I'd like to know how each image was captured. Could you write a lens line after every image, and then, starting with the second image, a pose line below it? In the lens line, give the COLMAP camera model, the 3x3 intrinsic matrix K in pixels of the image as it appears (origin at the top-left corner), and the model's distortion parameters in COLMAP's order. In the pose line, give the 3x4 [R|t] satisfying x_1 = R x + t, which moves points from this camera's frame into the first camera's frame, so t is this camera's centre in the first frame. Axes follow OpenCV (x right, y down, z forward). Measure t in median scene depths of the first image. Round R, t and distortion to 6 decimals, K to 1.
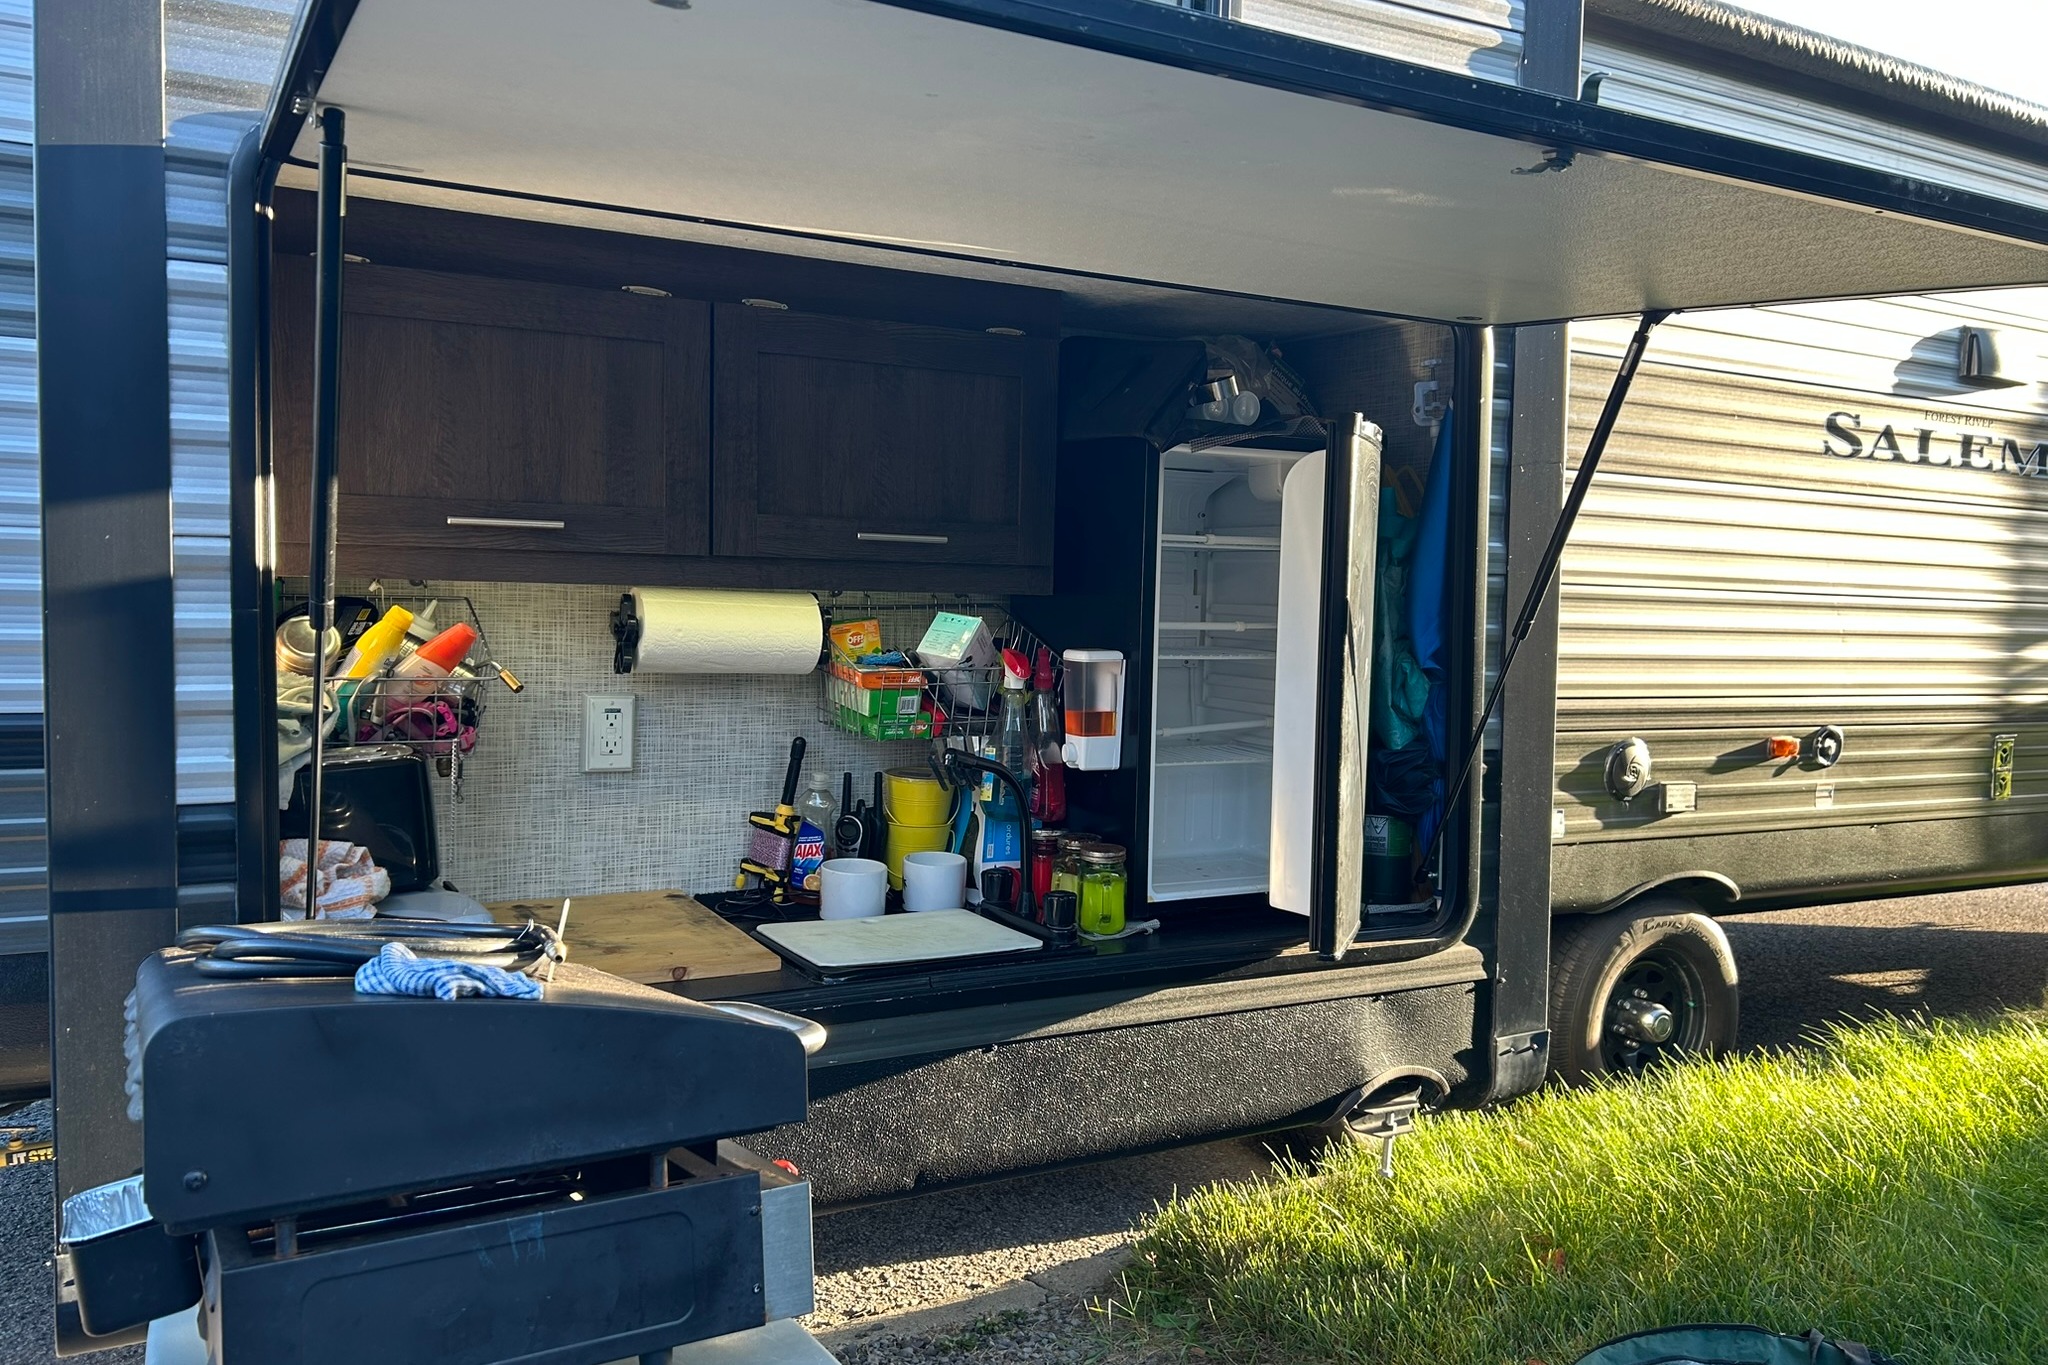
lens RADIAL K [[1536.8, 0, 1024.0], [0, 1536.8, 682.5], [0, 0, 1]] dist [0.041071, -0.051589]
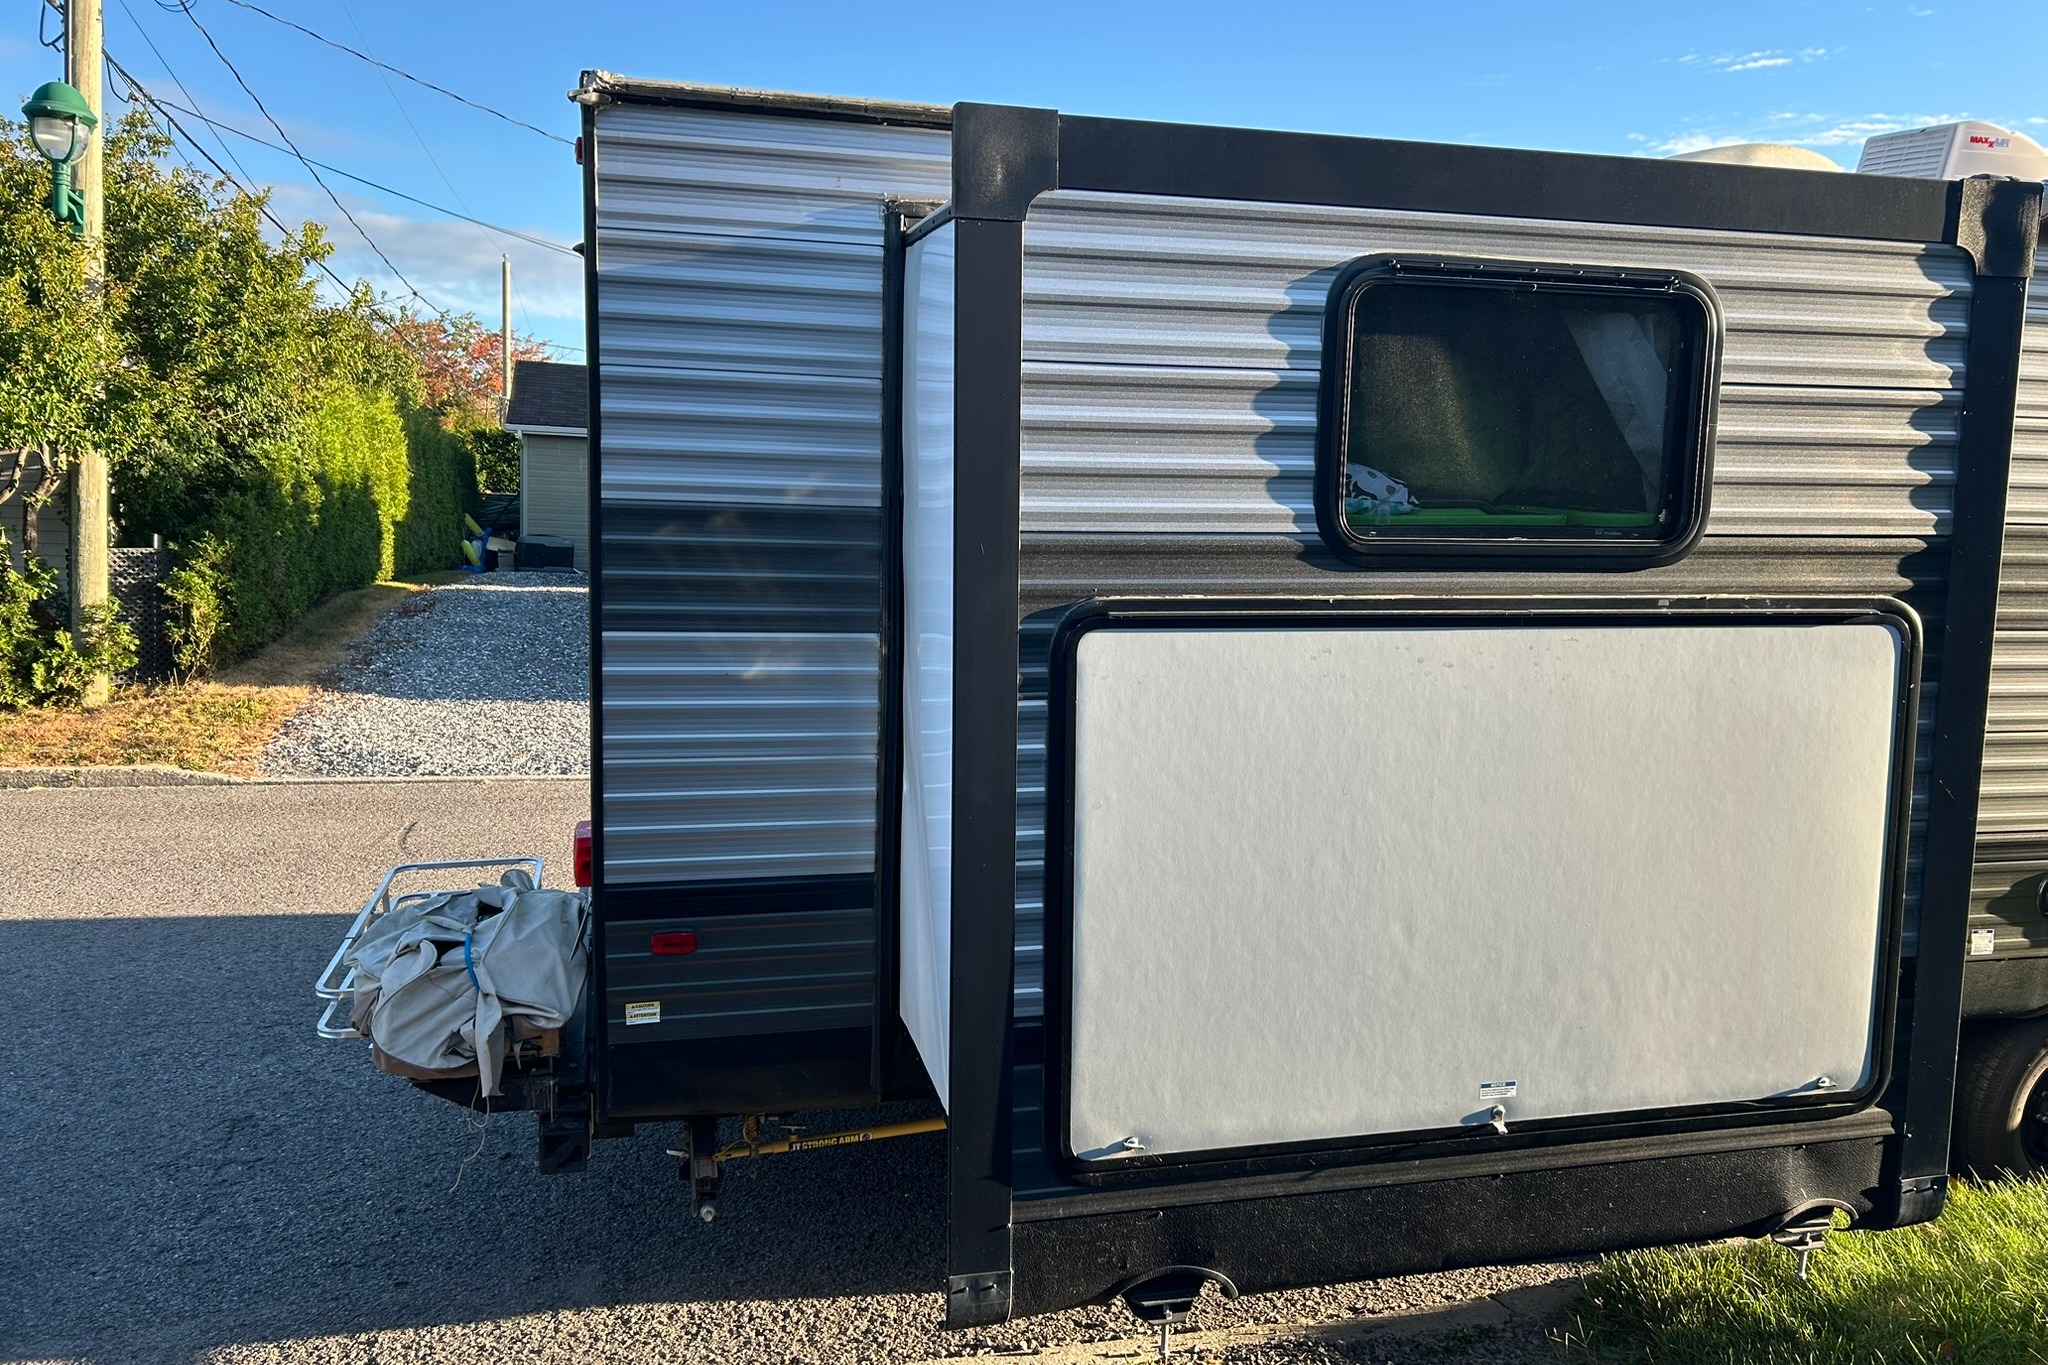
lens RADIAL K [[1536.8, 0, 1024.0], [0, 1536.8, 682.5], [0, 0, 1]] dist [0.041071, -0.051589]
pose [[0.968501, 0.023713, -0.247877, -0.073807], [-0.007413, 0.997760, 0.066485, -0.222451], [0.248898, -0.062553, 0.966508, -0.330178]]
